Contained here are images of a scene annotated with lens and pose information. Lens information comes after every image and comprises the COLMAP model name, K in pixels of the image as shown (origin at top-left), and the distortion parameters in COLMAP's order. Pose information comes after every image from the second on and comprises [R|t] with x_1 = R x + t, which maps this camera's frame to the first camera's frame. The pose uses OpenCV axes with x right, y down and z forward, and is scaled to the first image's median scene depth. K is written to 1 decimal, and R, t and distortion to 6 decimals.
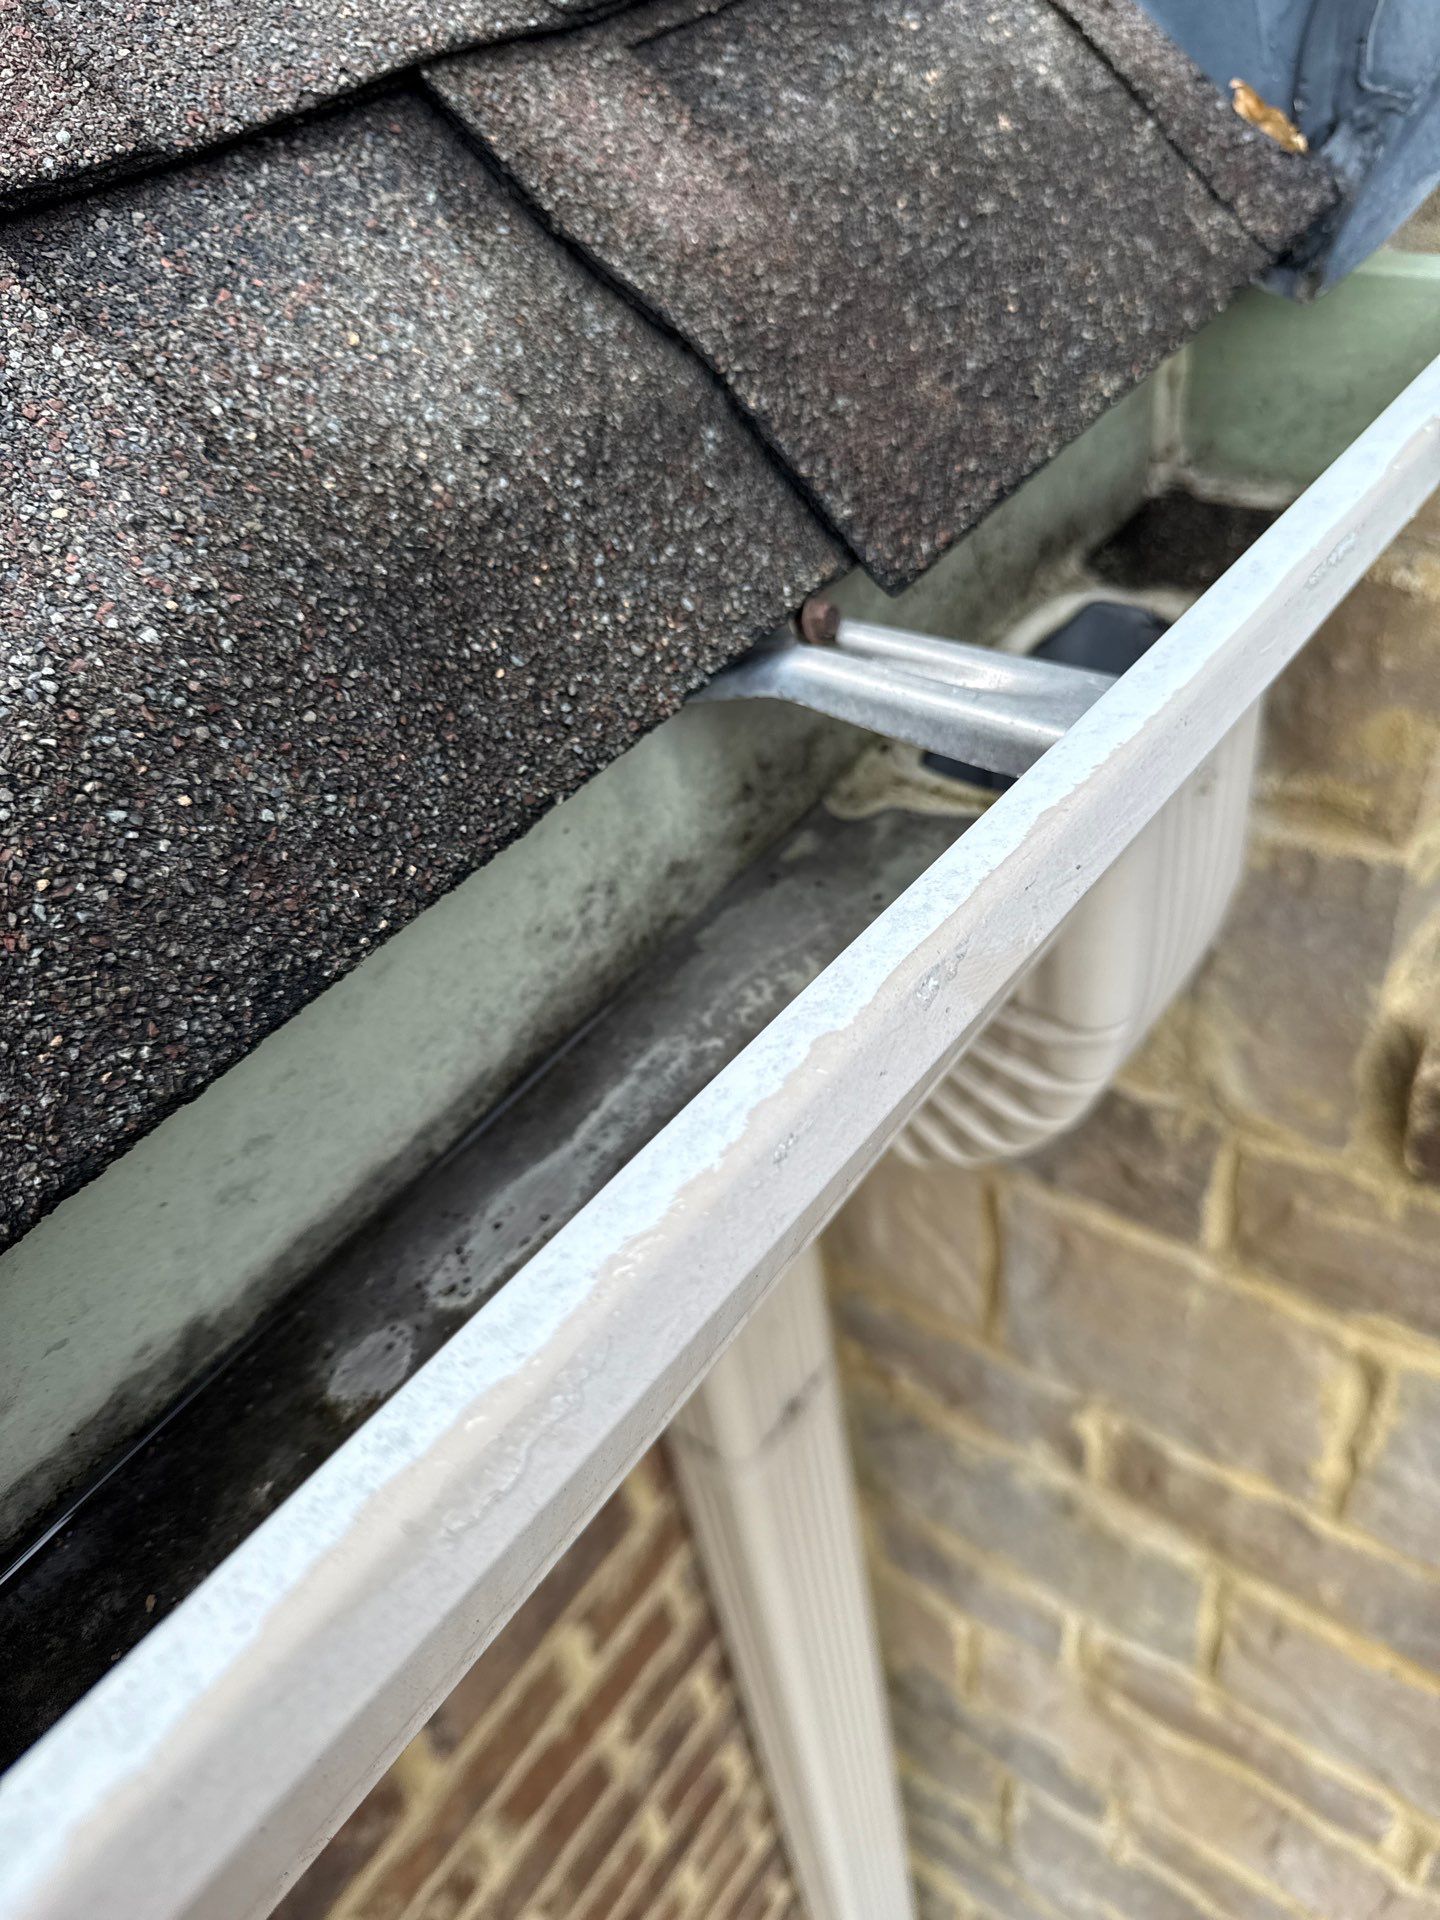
lens RADIAL K [[1432.6, 0, 720.0], [0, 1432.6, 960.0], [0, 0, 1]] dist [-0.043090, 0.009280]
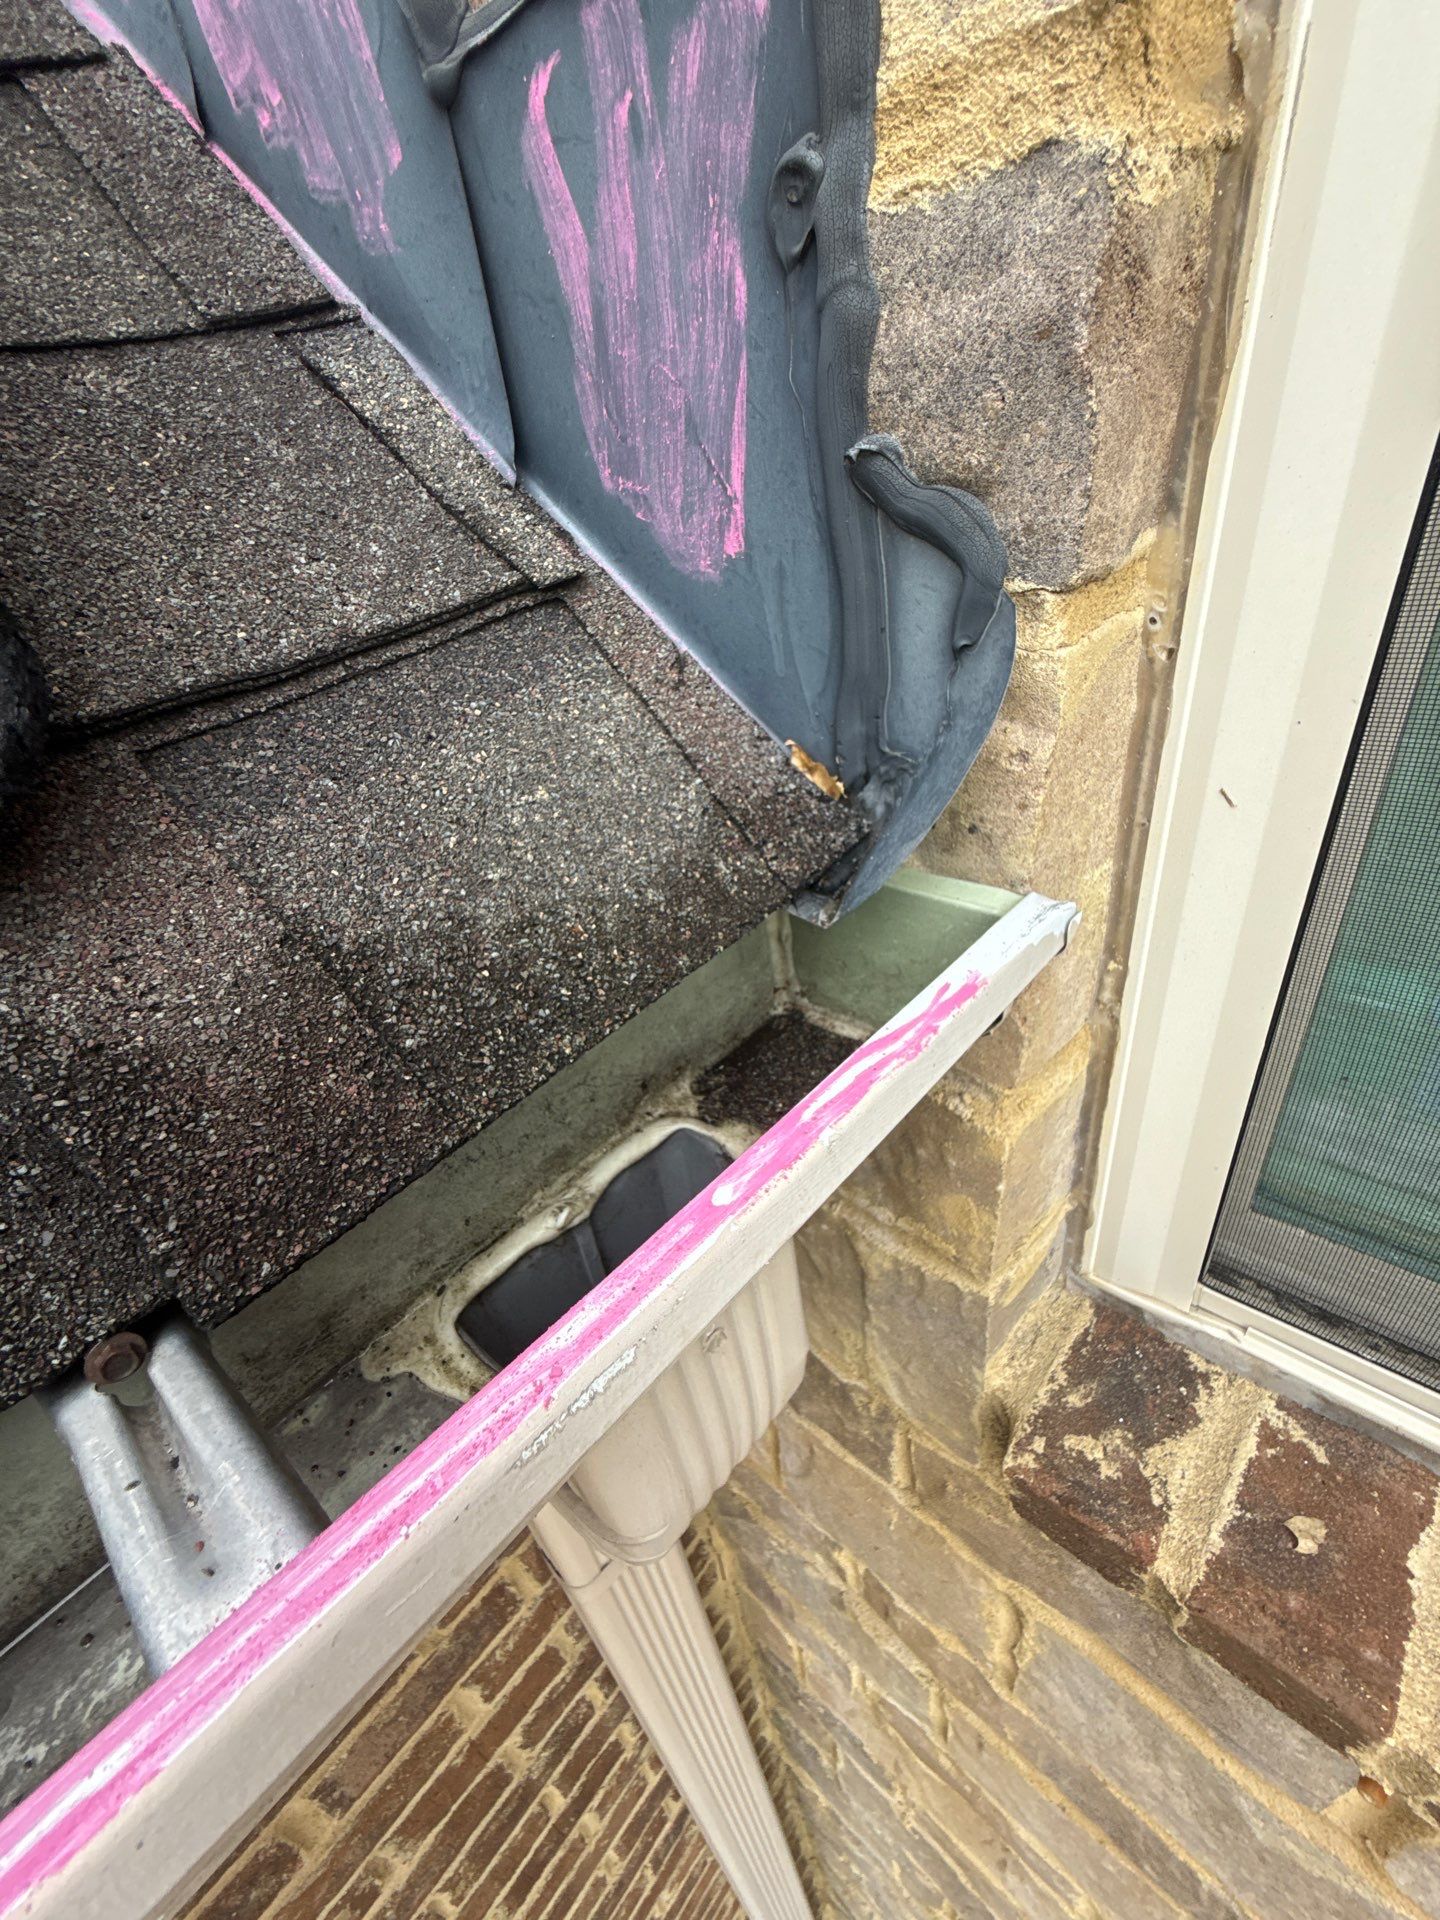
lens RADIAL K [[766.2, 0, 720.0], [0, 766.2, 960.0], [0, 0, 1]] dist [-0.002056, -0.000422]
pose [[0.996344, 0.047133, -0.071250, 0.186973], [-0.056634, 0.988834, -0.137838, -0.171769], [0.063958, 0.141369, 0.987889, 0.178675]]
